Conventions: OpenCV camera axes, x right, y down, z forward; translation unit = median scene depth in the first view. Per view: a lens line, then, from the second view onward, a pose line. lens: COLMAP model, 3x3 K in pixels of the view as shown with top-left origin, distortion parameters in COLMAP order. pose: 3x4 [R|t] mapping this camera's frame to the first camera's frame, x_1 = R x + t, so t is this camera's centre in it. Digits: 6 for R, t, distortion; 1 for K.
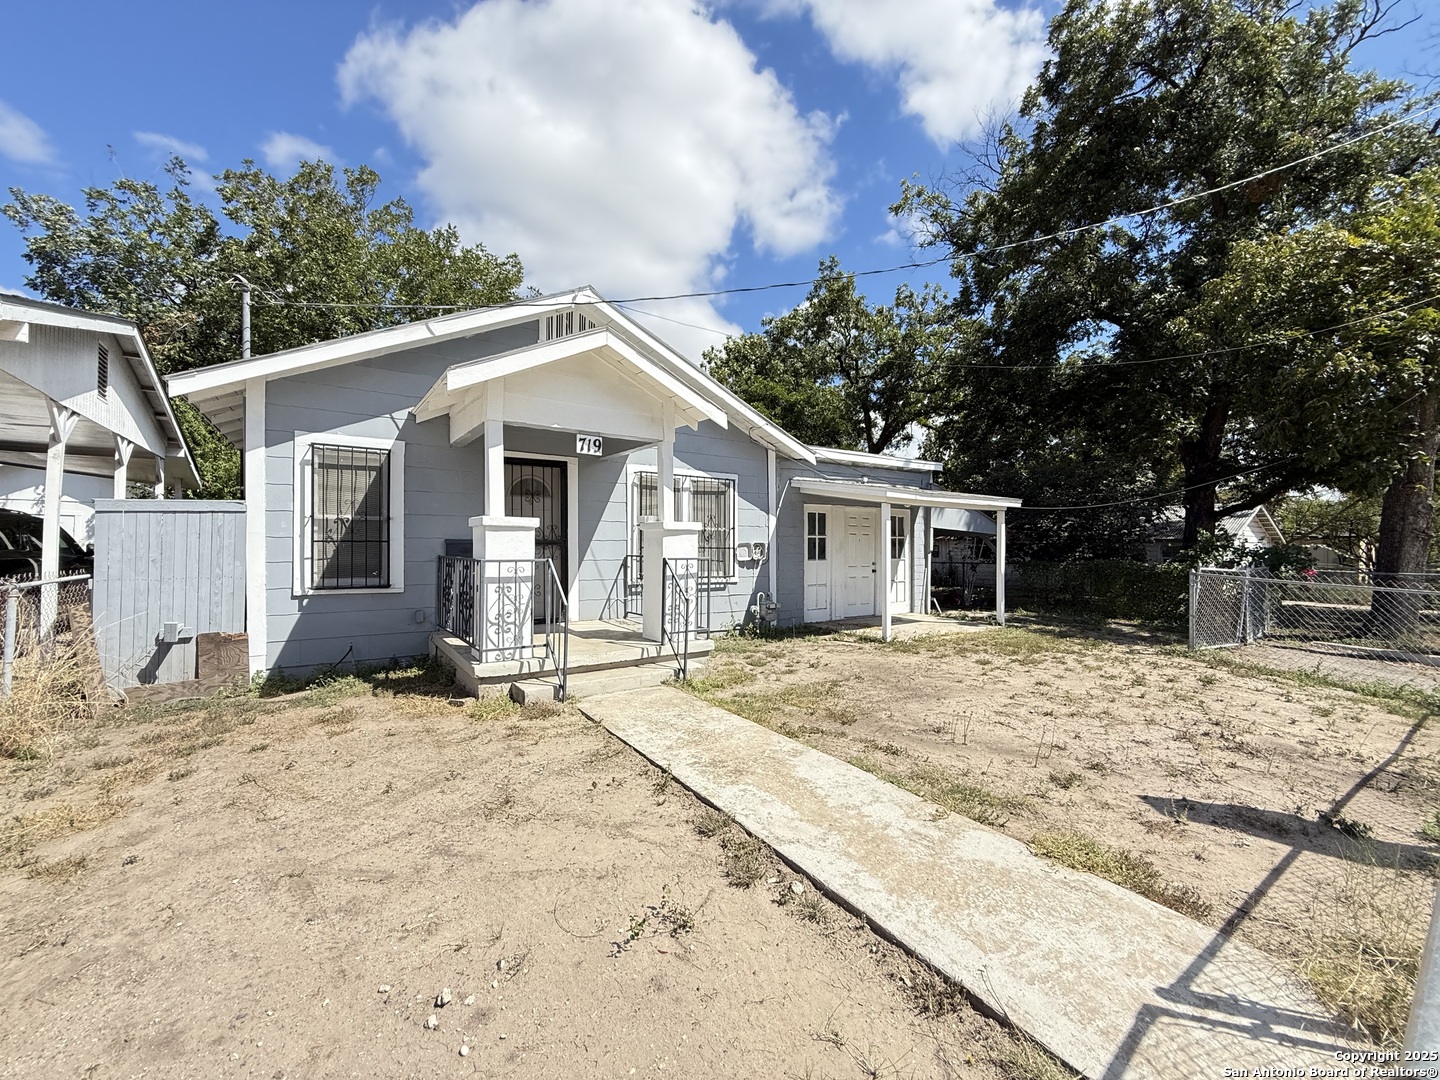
lens RADIAL K [[574.0, 0, 716.6], [0, 574.0, 542.3], [0, 0, 1]] dist [-0.000510, 0.000242]
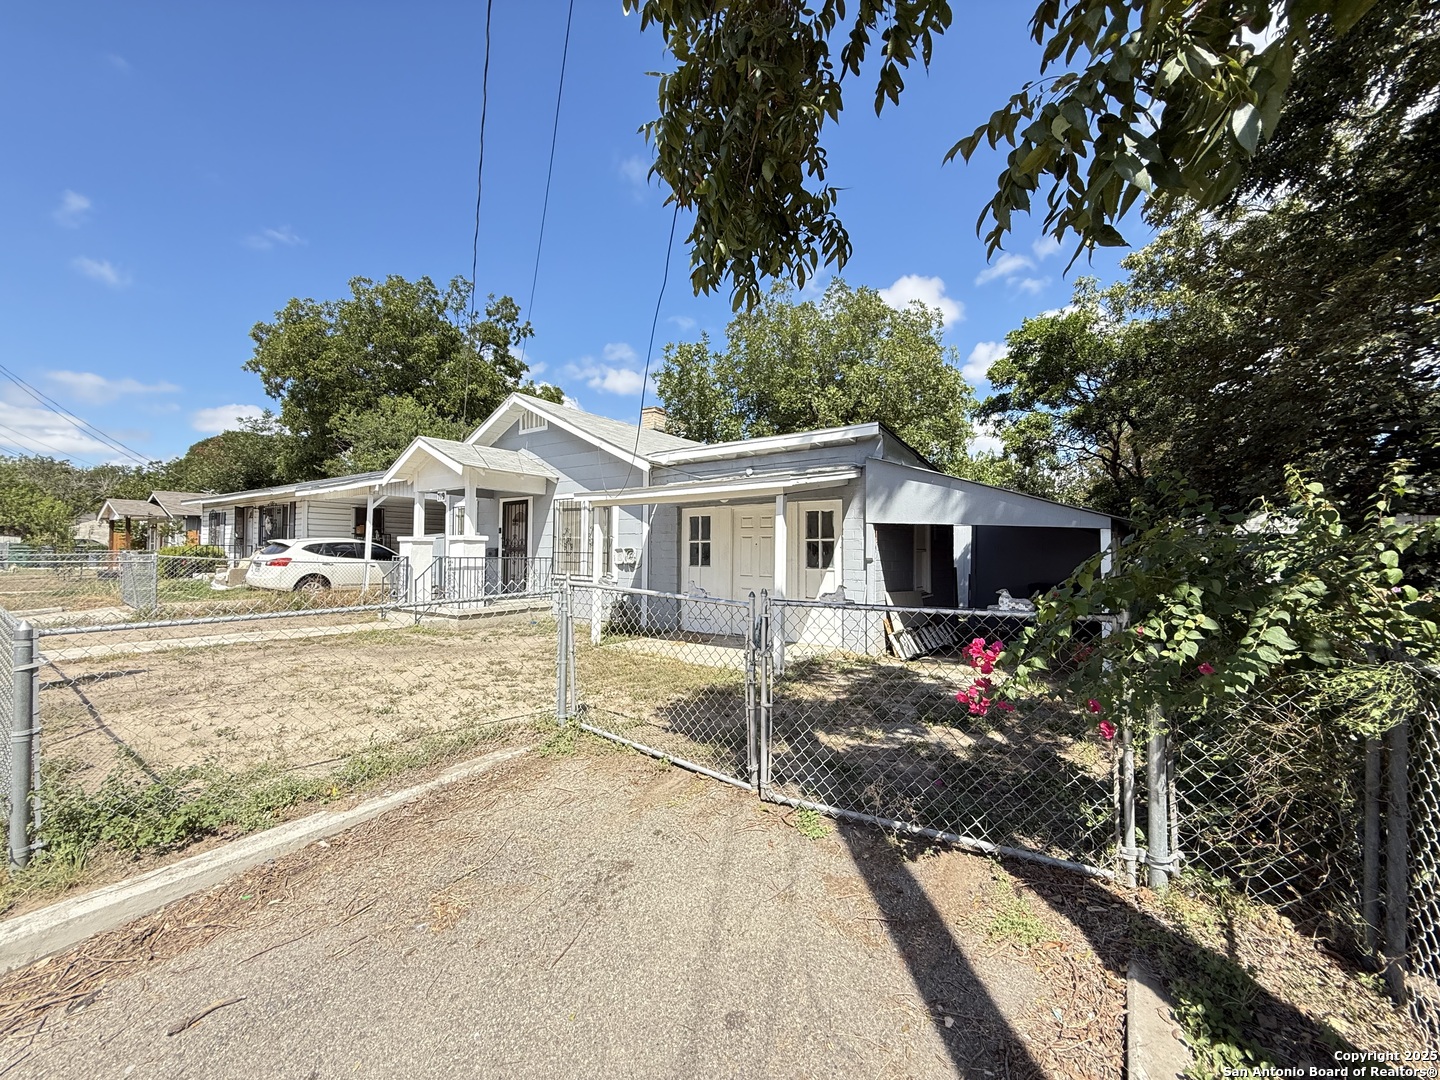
lens RADIAL K [[574.0, 0, 708.1], [0, 574.0, 536.3], [0, 0, 1]] dist [-0.000510, 0.000242]
pose [[0.337802, -0.021650, -0.940968, 1.212327], [0.007437, 0.999766, -0.020333, 0.001265], [0.941188, -0.000129, 0.337884, 0.778692]]
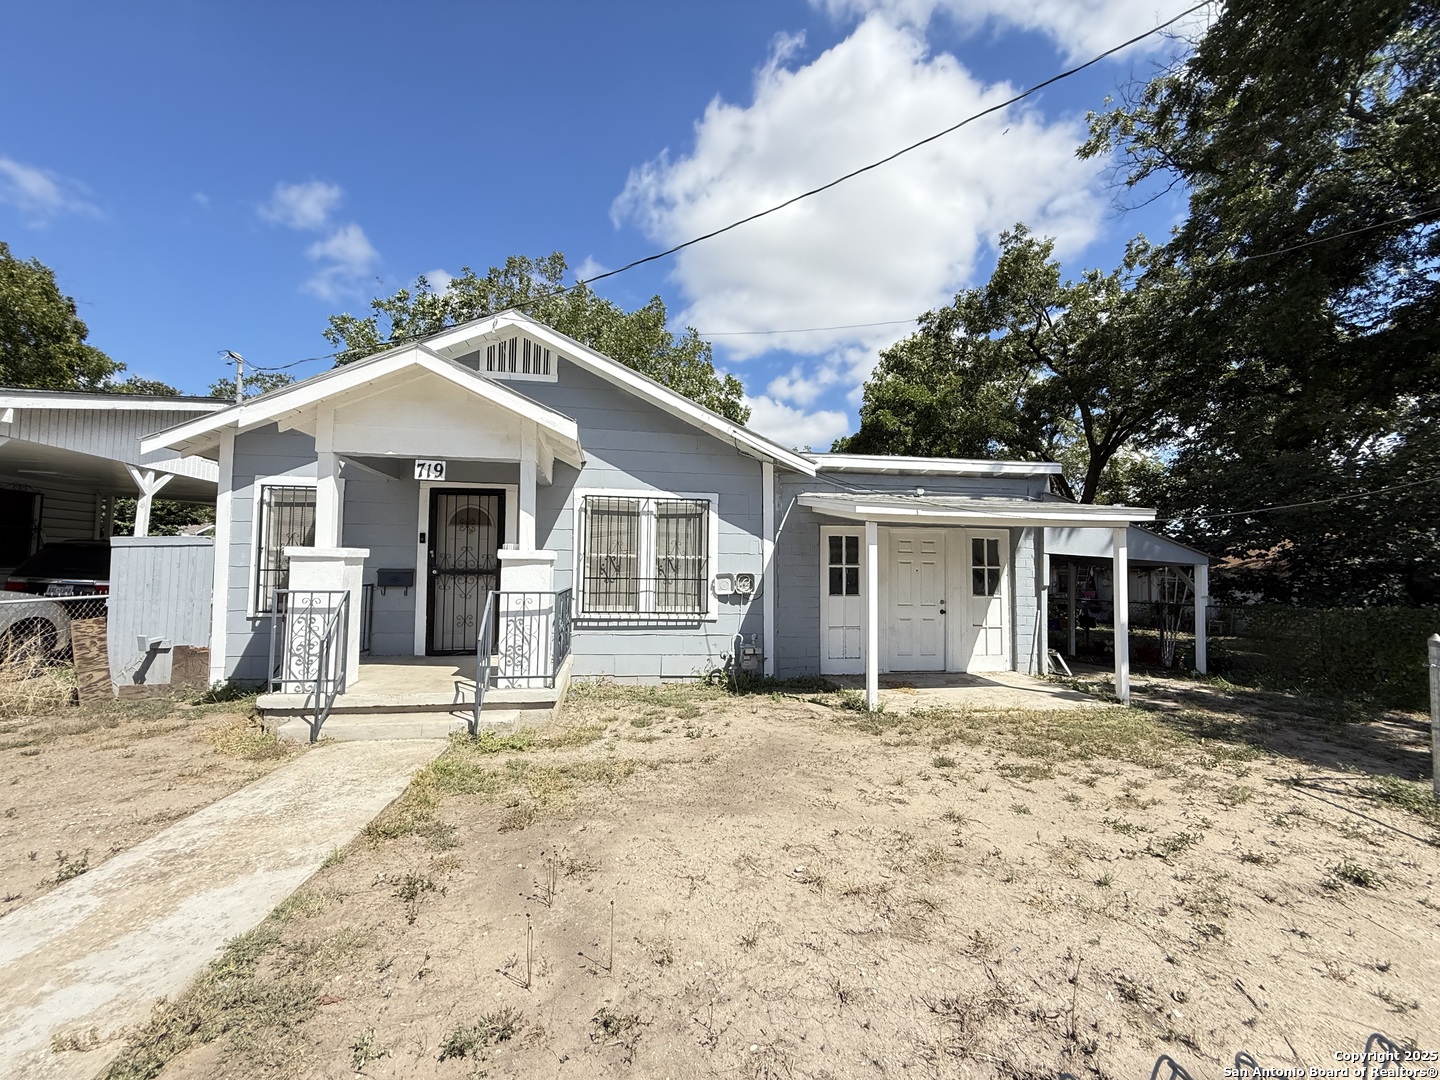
lens RADIAL K [[574.0, 0, 716.1], [0, 574.0, 544.1], [0, 0, 1]] dist [-0.000510, 0.000242]
pose [[0.904492, -0.012906, -0.426296, 0.399374], [-0.005365, 0.999119, -0.041630, -0.007122], [0.426458, 0.039941, 0.903625, 0.229812]]
